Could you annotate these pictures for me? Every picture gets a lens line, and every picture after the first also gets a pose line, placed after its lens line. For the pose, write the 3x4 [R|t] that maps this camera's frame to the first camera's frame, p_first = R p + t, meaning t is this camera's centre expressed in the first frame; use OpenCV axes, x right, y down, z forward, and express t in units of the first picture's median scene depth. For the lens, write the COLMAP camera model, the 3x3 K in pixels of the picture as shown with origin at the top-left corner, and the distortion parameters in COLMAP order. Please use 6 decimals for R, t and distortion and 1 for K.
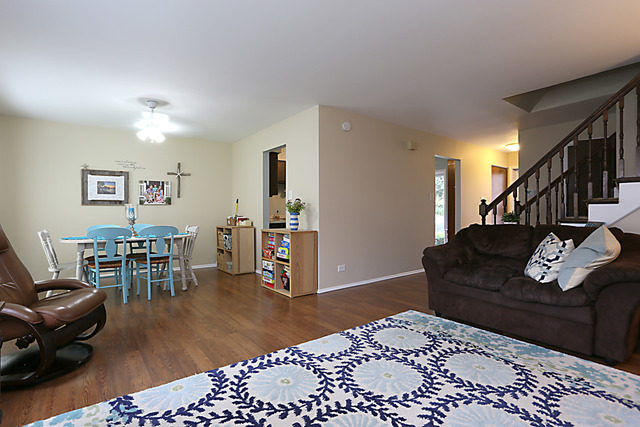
lens RADIAL K [[322.4, 0, 317.8], [0, 322.4, 211.7], [0, 0, 1]] dist [-0.032692, 0.000546]
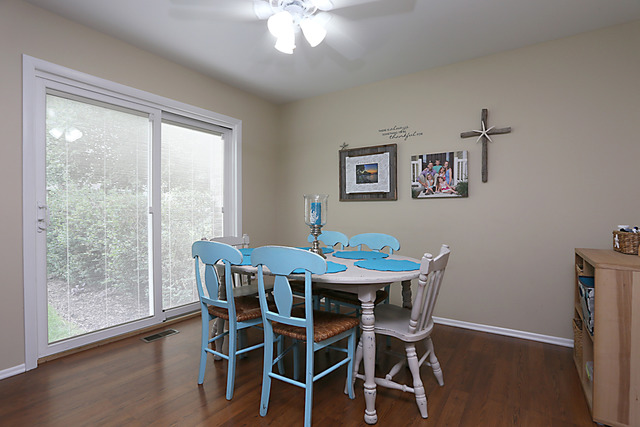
lens RADIAL K [[313.6, 0, 319.1], [0, 313.6, 212.3], [0, 0, 1]] dist [-0.068902, 0.028751]
pose [[0.325491, 0.009084, -0.945502, -0.192061], [-0.004716, 0.999957, 0.007984, -0.001342], [0.945533, 0.001860, 0.325520, 1.534364]]
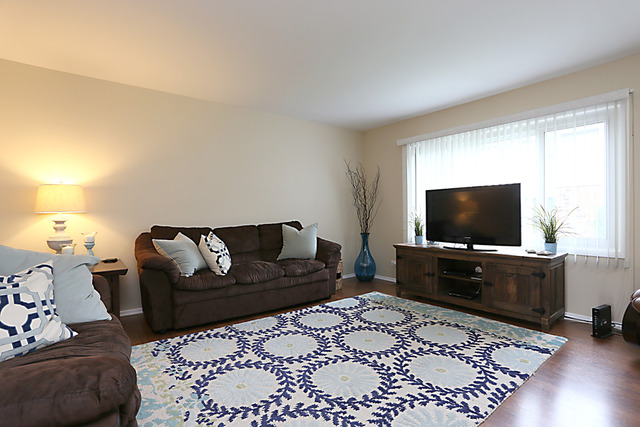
lens RADIAL K [[313.6, 0, 319.1], [0, 313.6, 212.3], [0, 0, 1]] dist [-0.068902, 0.028751]
pose [[-0.999899, 0.011973, -0.007601, 0.263375], [0.011991, 0.999925, -0.002343, -0.005355], [0.007572, -0.002434, -0.999968, 1.717635]]
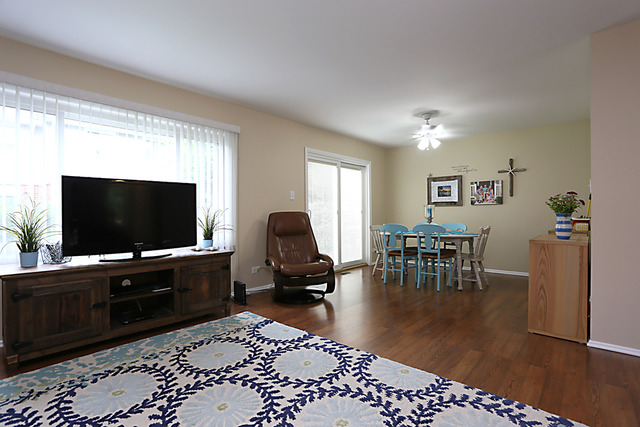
lens RADIAL K [[313.6, 0, 319.1], [0, 313.6, 212.3], [0, 0, 1]] dist [-0.068902, 0.028751]
pose [[0.196833, 0.002344, -0.980434, 0.817769], [0.000372, 0.999997, 0.002465, -0.000840], [0.980437, -0.000850, 0.196832, 0.699621]]
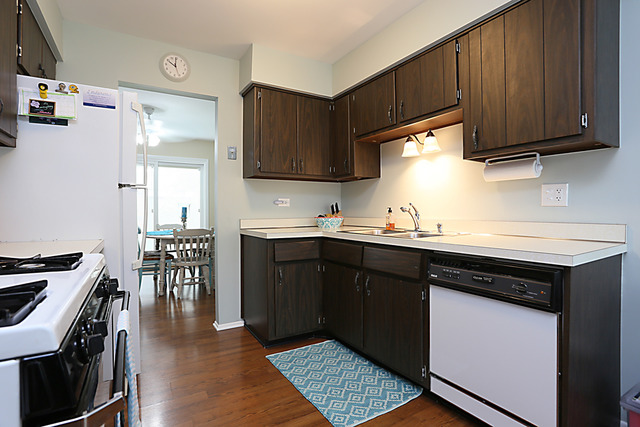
lens RADIAL K [[313.6, 0, 319.1], [0, 313.6, 212.3], [0, 0, 1]] dist [-0.068902, 0.028751]
pose [[-0.099848, 0.009100, -0.994961, 0.784257], [-0.001896, 0.999955, 0.009336, -0.008149], [0.995001, 0.002819, -0.099826, 2.862984]]
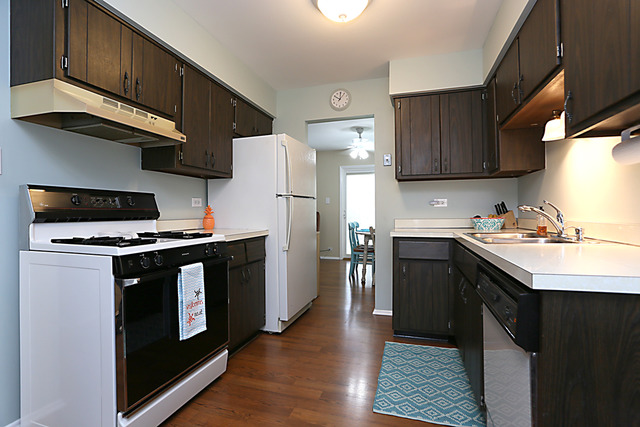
lens RADIAL K [[313.6, 0, 319.1], [0, 313.6, 212.3], [0, 0, 1]] dist [-0.068902, 0.028751]
pose [[-0.810840, 0.007599, -0.585219, 0.658950], [0.006156, 0.999971, 0.004455, -0.005968], [0.585236, 0.000009, -0.810863, 3.343680]]
